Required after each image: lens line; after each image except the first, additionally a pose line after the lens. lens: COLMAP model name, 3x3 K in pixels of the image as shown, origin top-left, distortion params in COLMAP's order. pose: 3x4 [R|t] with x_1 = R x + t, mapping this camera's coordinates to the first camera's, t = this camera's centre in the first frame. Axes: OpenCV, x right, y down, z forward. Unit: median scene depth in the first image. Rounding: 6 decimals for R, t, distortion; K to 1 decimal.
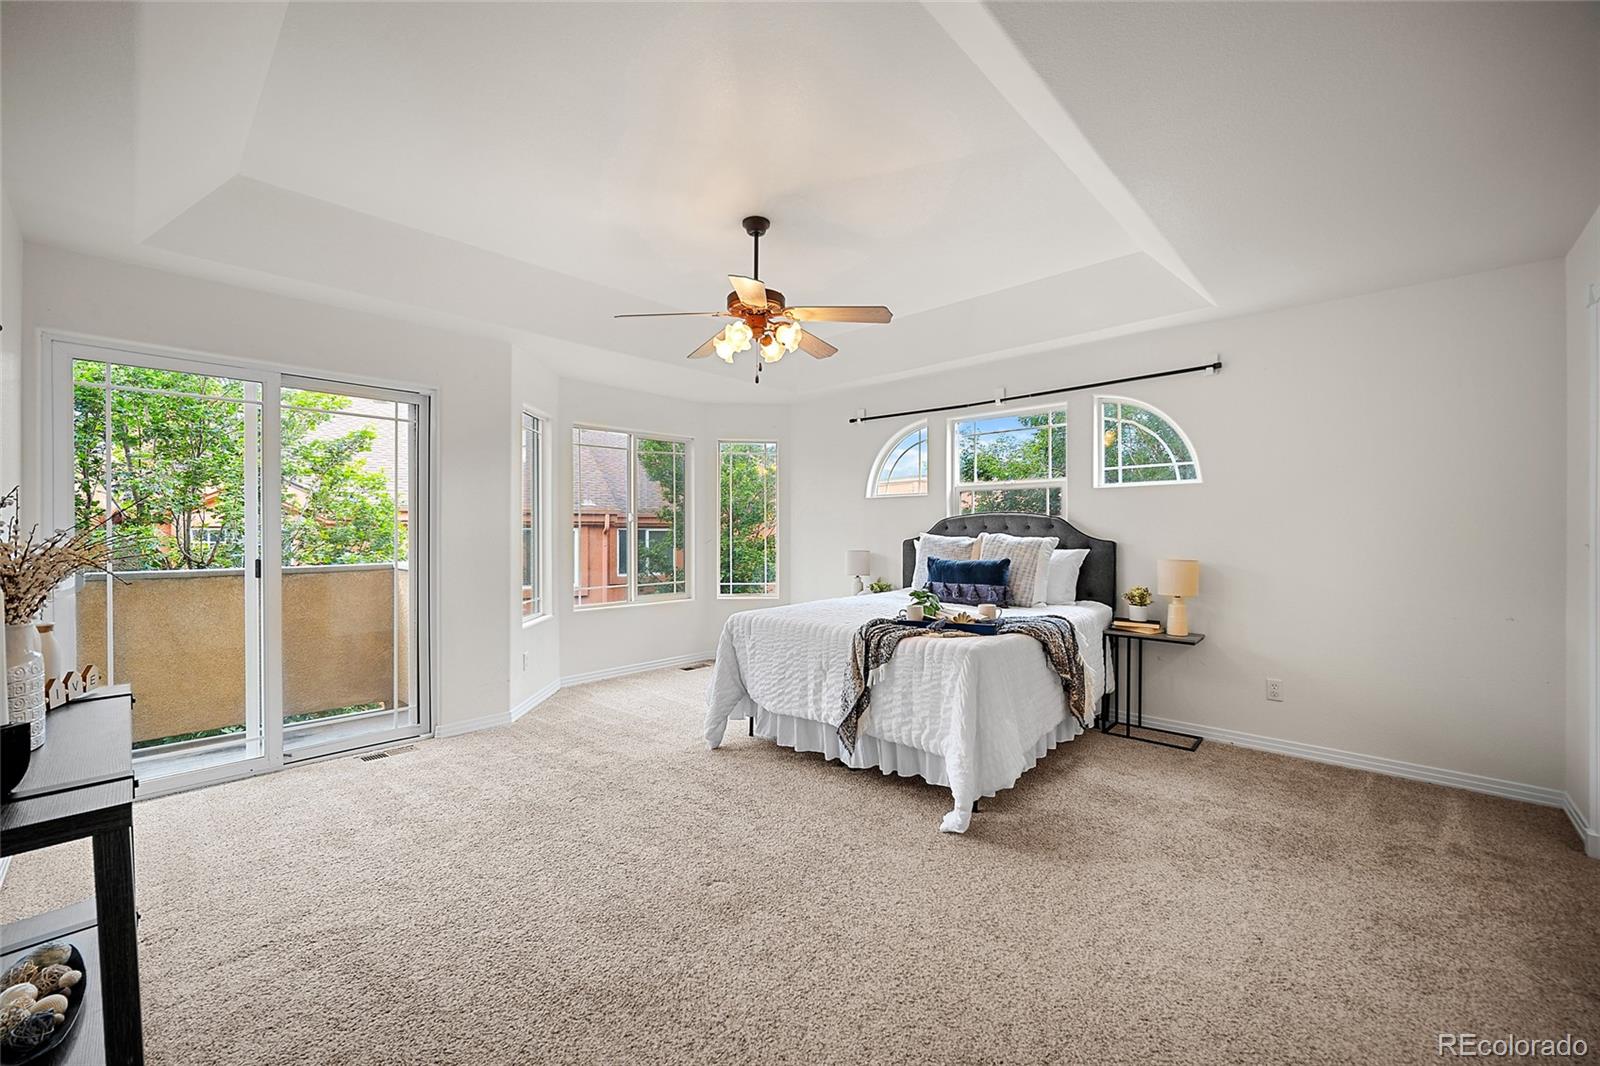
lens RADIAL K [[636.0, 0, 799.0], [0, 636.0, 529.9], [0, 0, 1]] dist [0.000660, 0.000026]
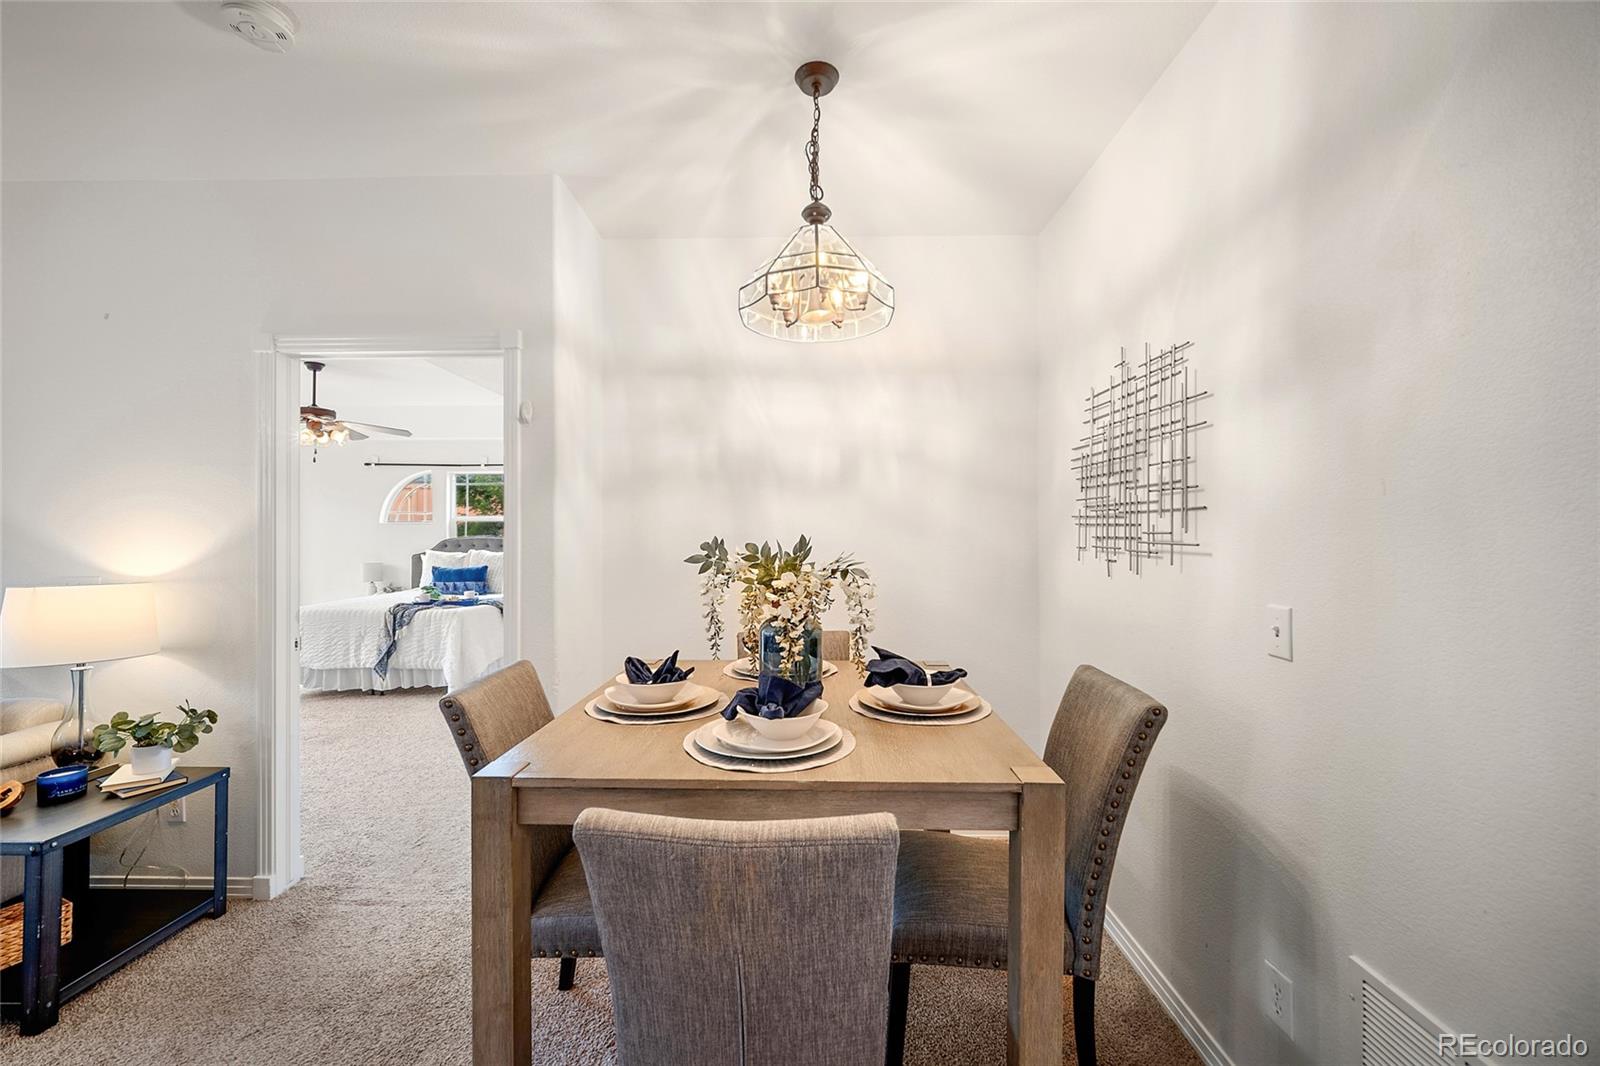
lens RADIAL K [[636.0, 0, 799.0], [0, 636.0, 529.9], [0, 0, 1]] dist [0.000660, 0.000026]
pose [[0.745452, 0.005330, 0.666538, -0.218700], [-0.000952, 0.999976, -0.006931, -0.047229], [-0.666558, 0.004532, 0.745439, -0.997464]]
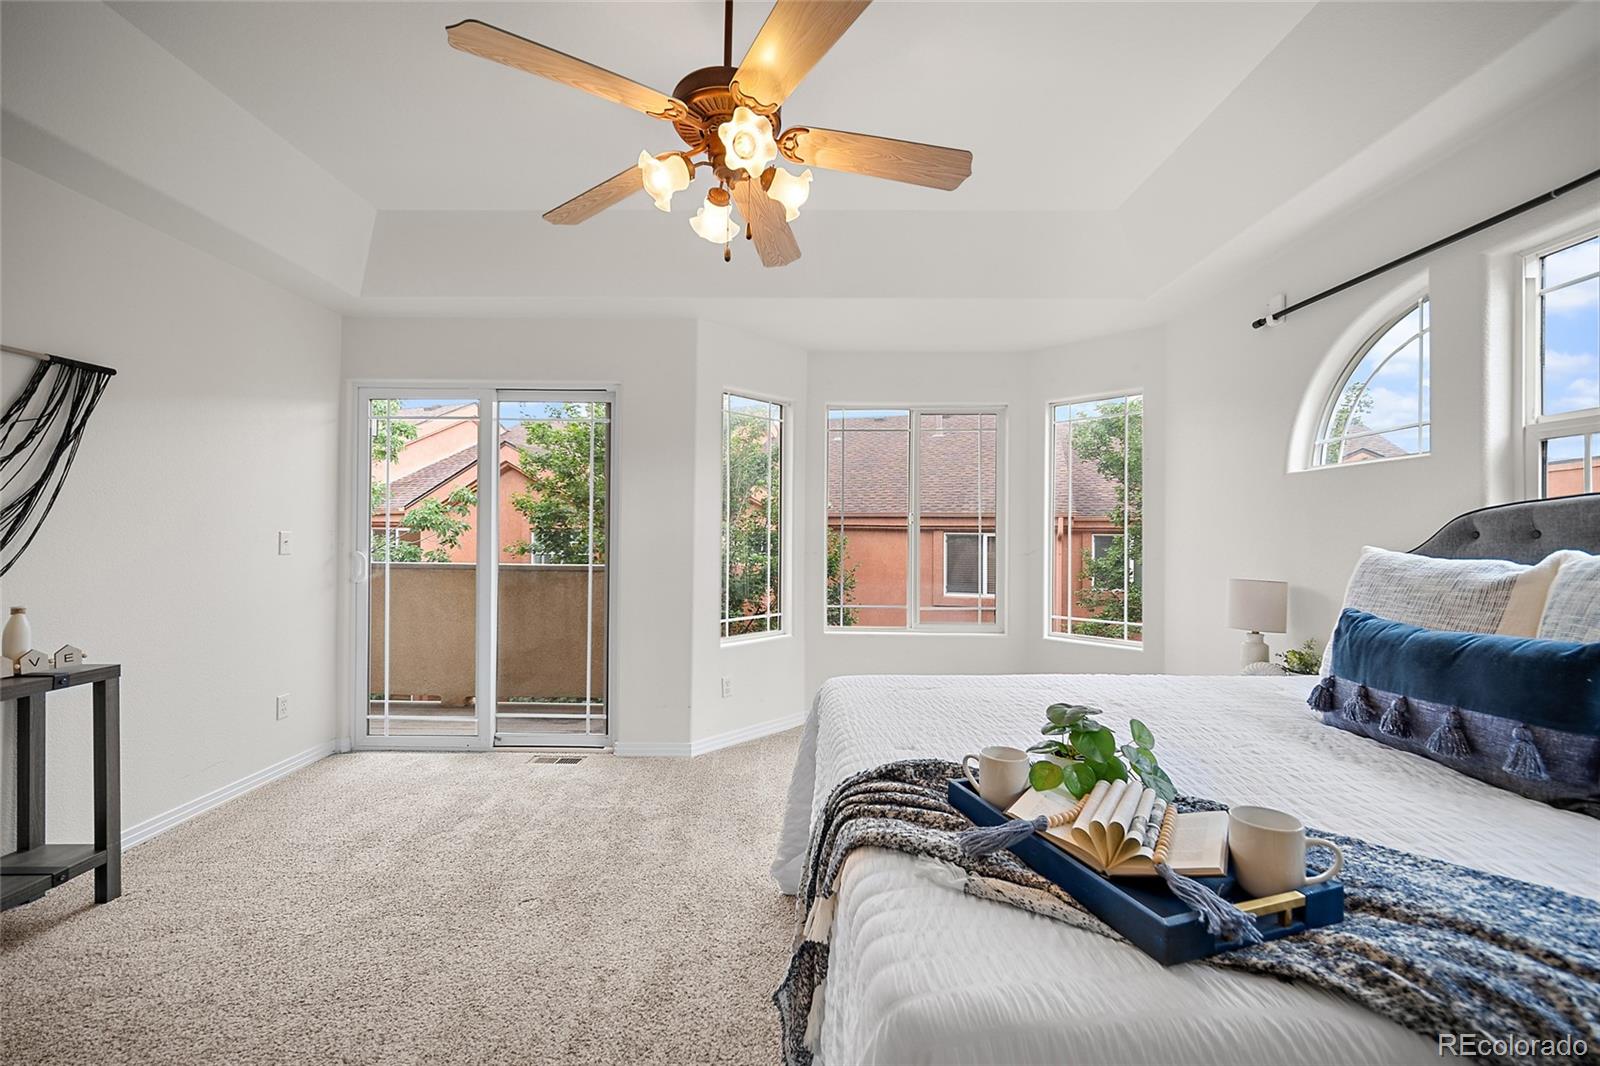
lens RADIAL K [[636.0, 0, 799.0], [0, 636.0, 529.9], [0, 0, 1]] dist [0.000660, 0.000026]
pose [[0.678007, 0.001113, -0.735054, 0.361836], [-0.008456, 0.999944, -0.006286, -0.000753], [0.735007, 0.010478, 0.677979, 0.667116]]
